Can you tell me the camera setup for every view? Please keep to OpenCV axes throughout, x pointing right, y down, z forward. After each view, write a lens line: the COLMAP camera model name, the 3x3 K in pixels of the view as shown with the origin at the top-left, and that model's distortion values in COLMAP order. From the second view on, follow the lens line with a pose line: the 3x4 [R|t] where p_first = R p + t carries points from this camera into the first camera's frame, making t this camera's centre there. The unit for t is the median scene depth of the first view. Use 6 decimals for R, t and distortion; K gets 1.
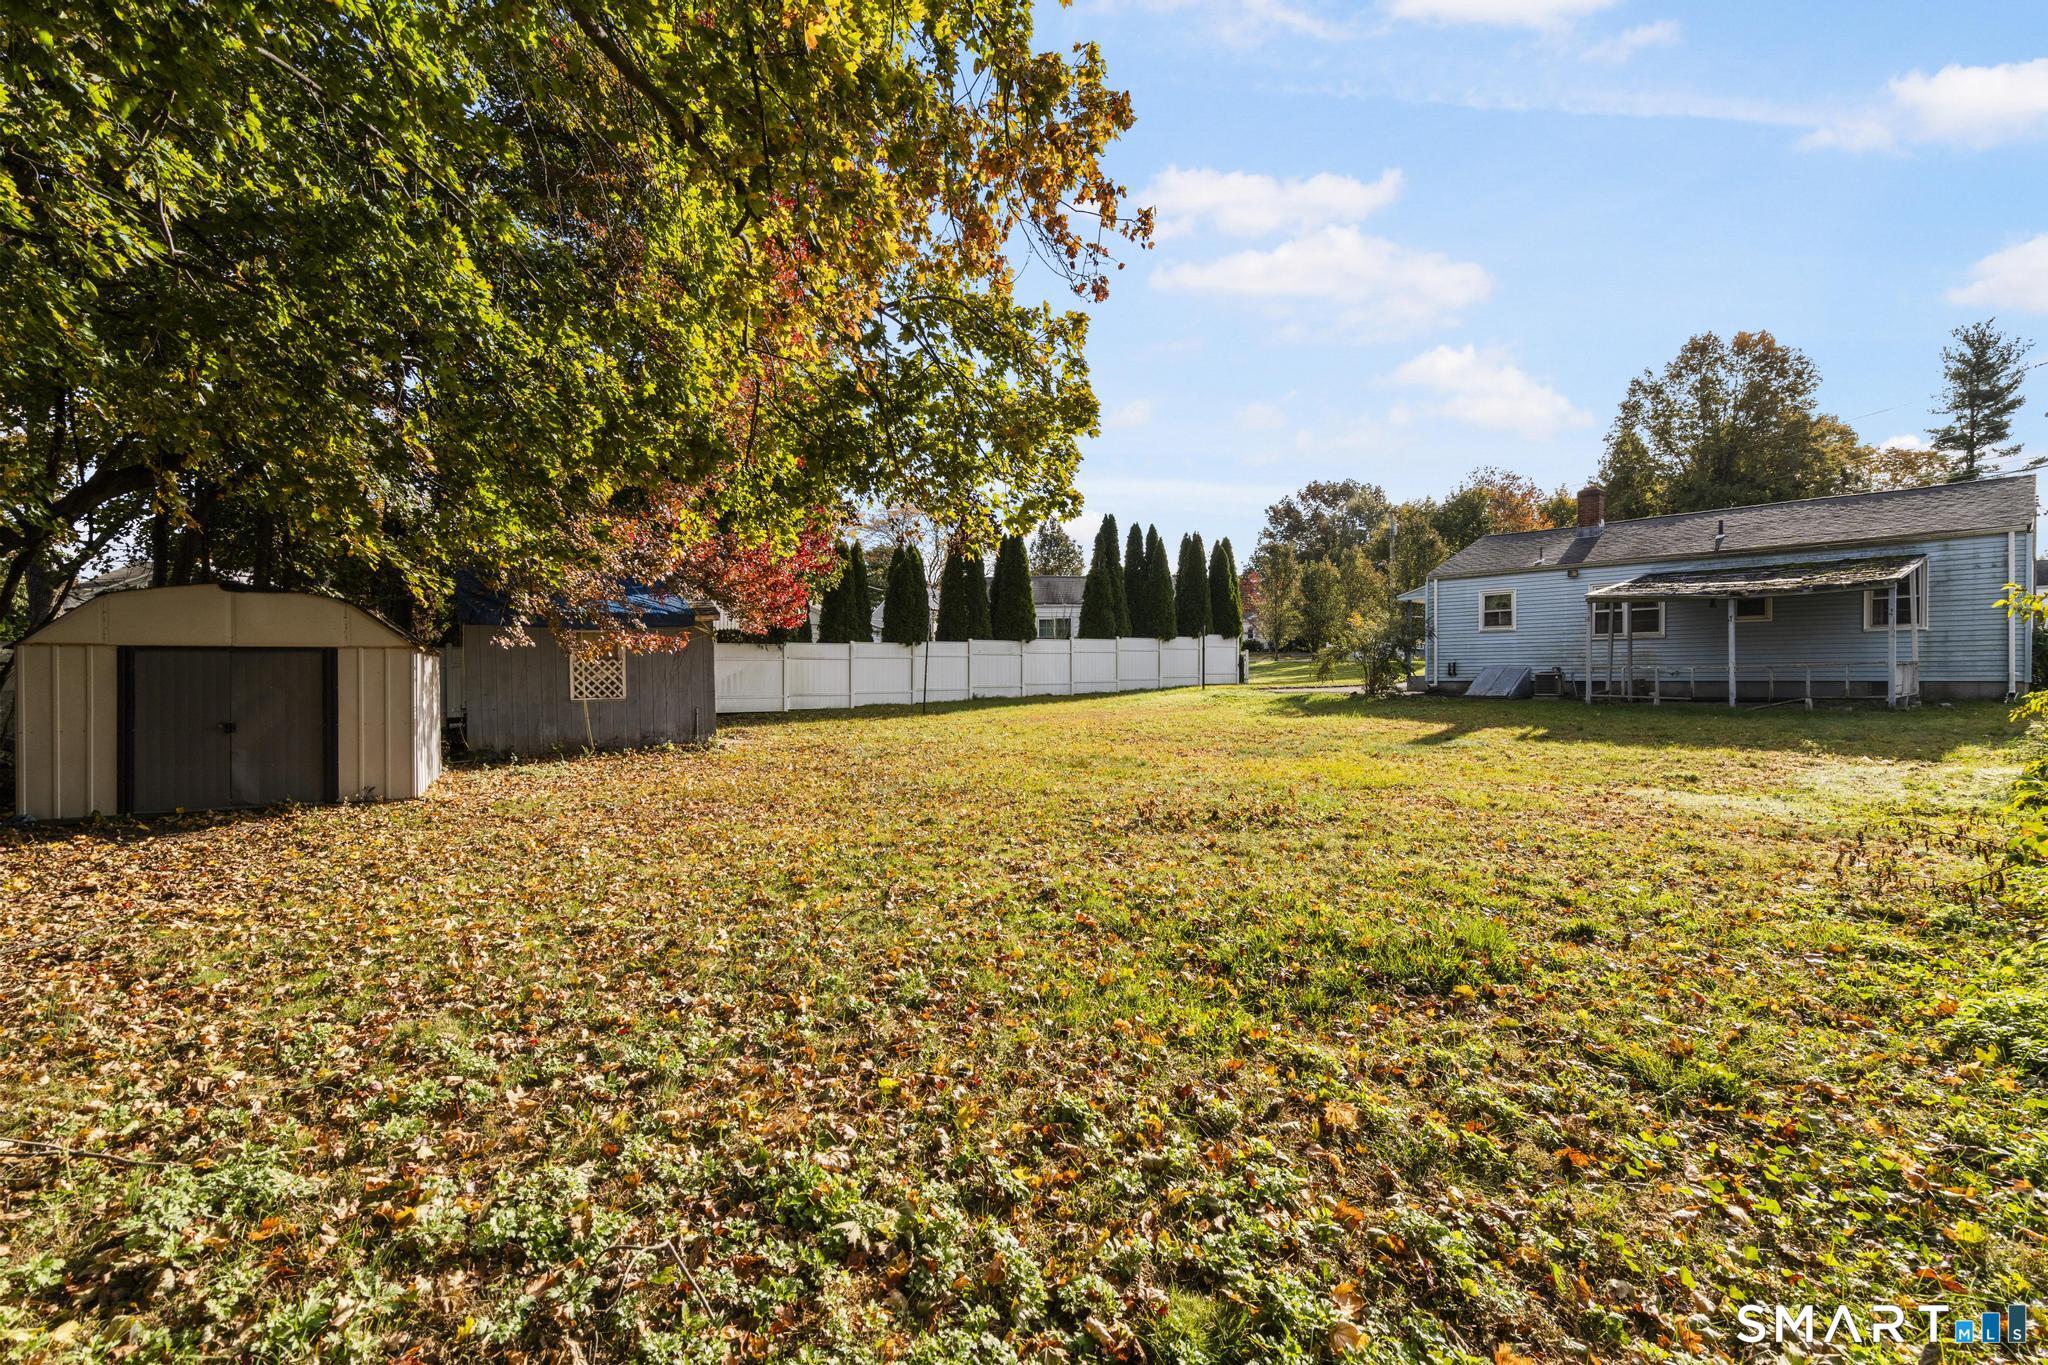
lens RADIAL K [[922.5, 0, 1021.8], [0, 922.5, 674.2], [0, 0, 1]] dist [-0.003654, 0.001387]
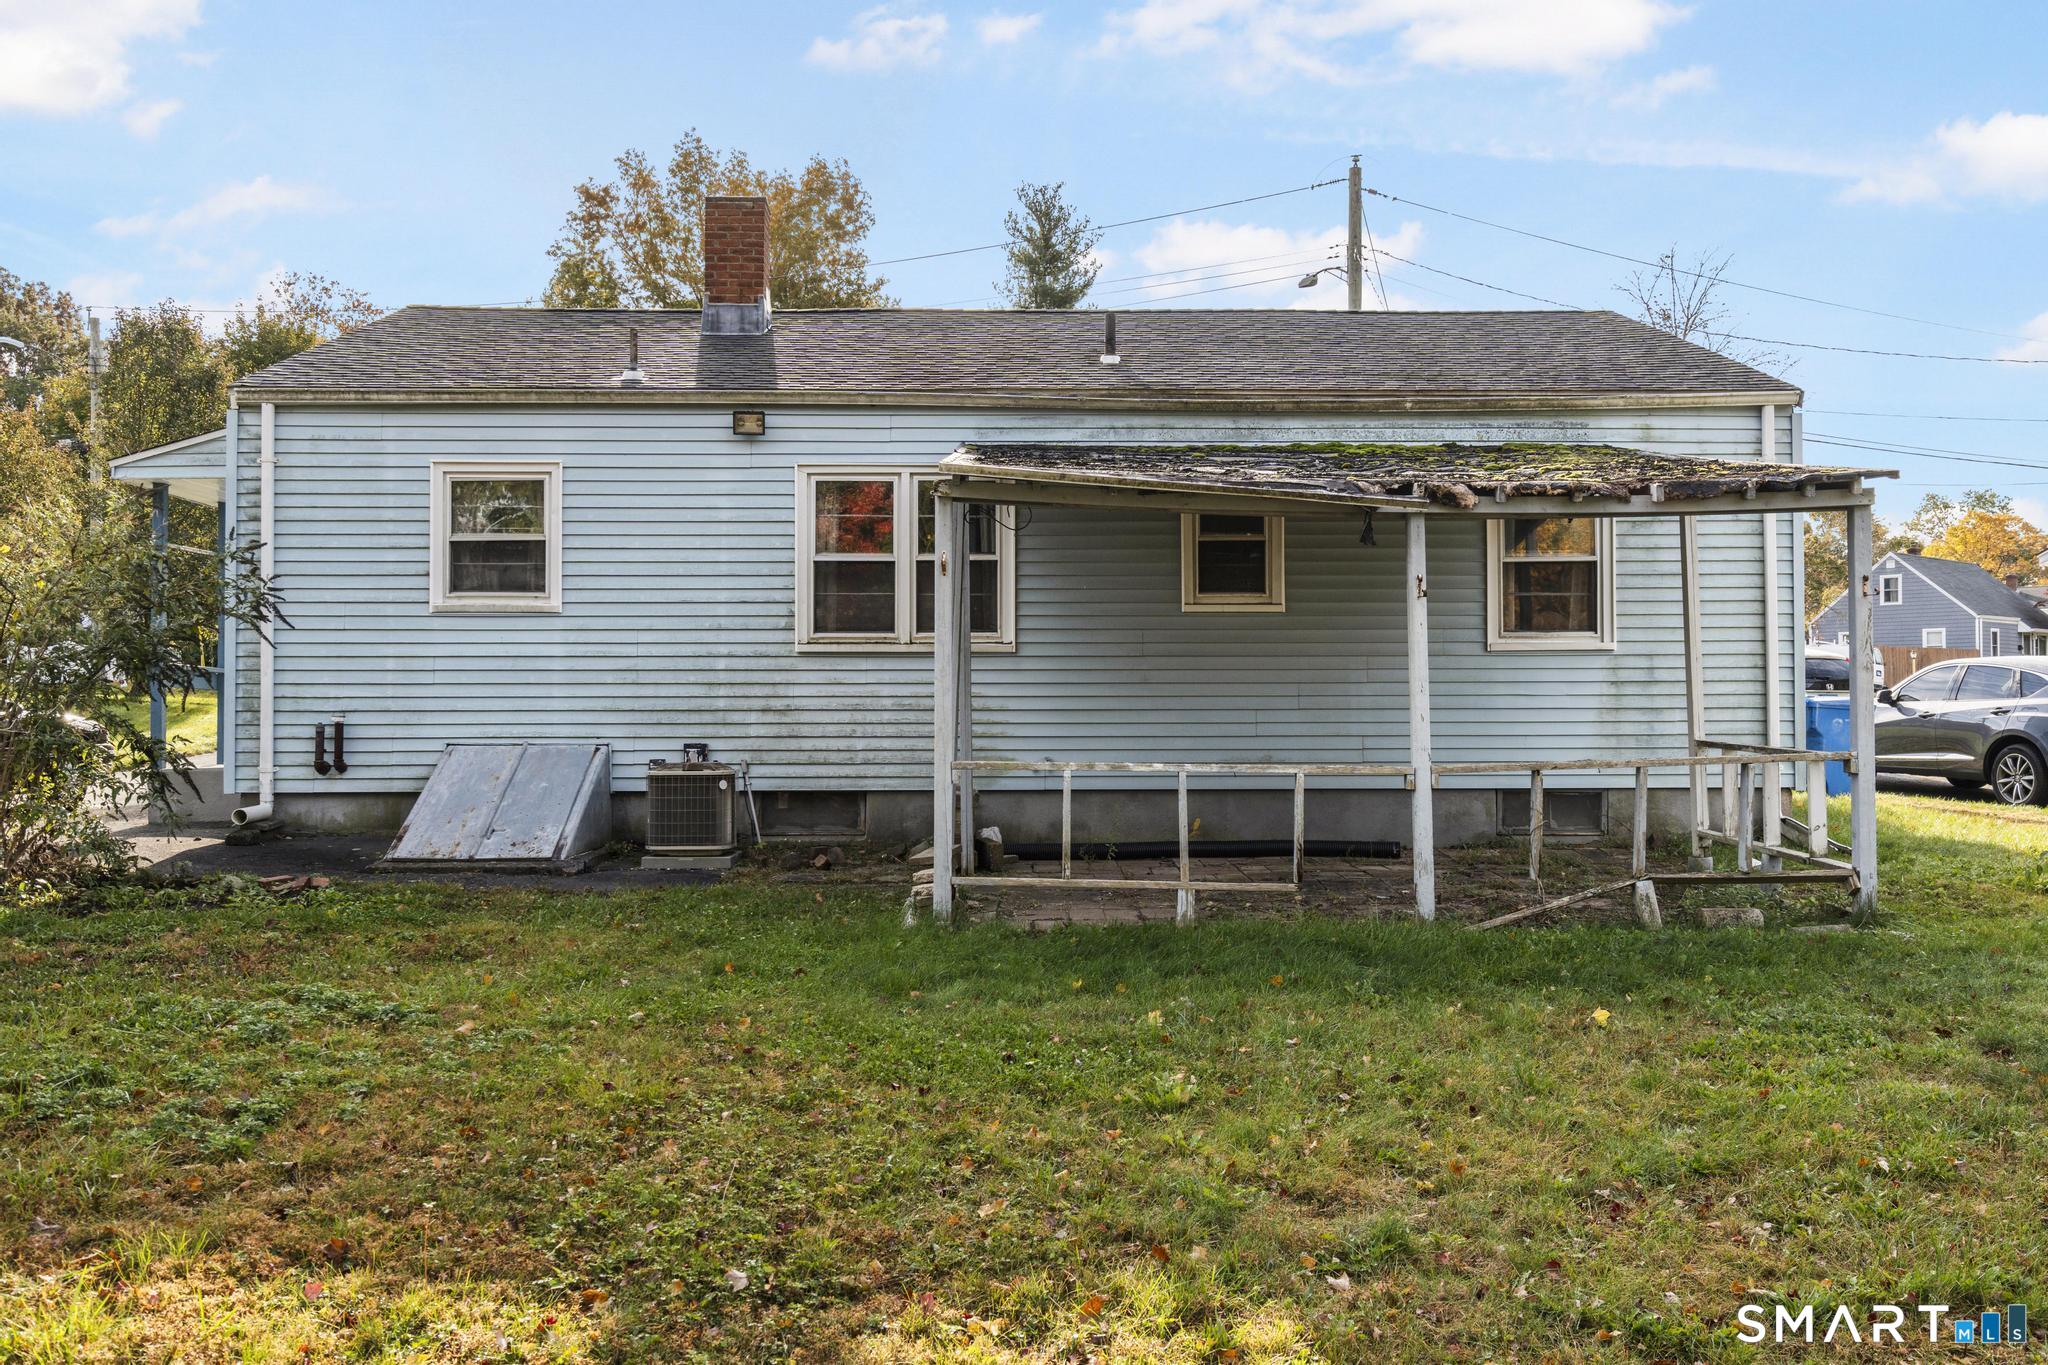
lens RADIAL K [[1735.5, 0, 1024.3], [0, 1735.5, 679.7], [0, 0, 1]] dist [-0.013156, -0.003314]
pose [[0.640481, 0.017266, 0.767780, 0.095627], [-0.002371, 0.999787, -0.020506, -0.006962], [-0.767971, 0.011313, 0.640385, 0.236698]]
